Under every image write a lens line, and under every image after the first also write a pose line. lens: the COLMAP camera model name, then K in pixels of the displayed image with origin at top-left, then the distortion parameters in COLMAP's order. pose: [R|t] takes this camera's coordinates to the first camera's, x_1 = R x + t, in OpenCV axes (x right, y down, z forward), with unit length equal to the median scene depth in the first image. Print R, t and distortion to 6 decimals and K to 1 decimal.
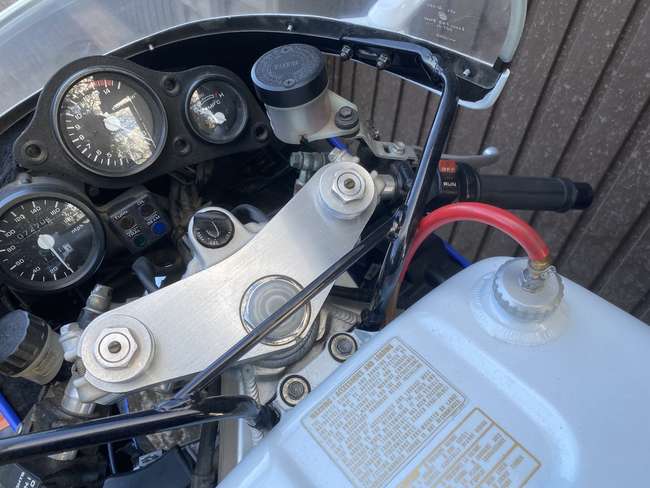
lens RADIAL K [[491.1, 0, 325.0], [0, 491.1, 244.0], [0, 0, 1]] dist [0.004795, -0.005169]
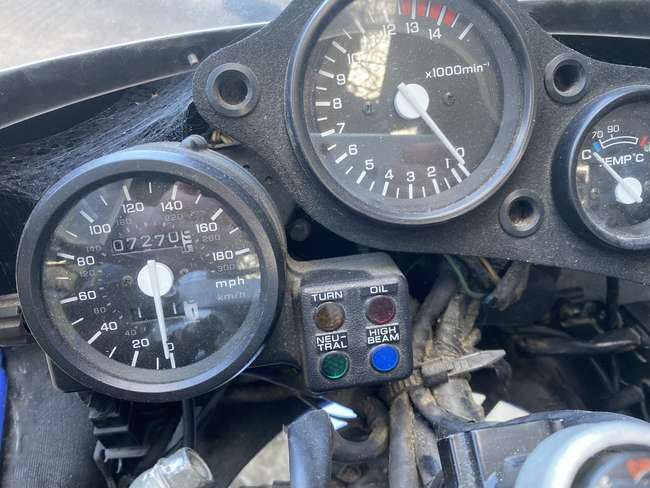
lens RADIAL K [[491.1, 0, 325.0], [0, 491.1, 244.0], [0, 0, 1]] dist [0.004795, -0.005169]
pose [[0.833268, 0.393838, -0.388016, -0.268573], [-0.472164, 0.872043, -0.128849, -0.043284], [0.287621, 0.290572, 0.912602, 0.596555]]
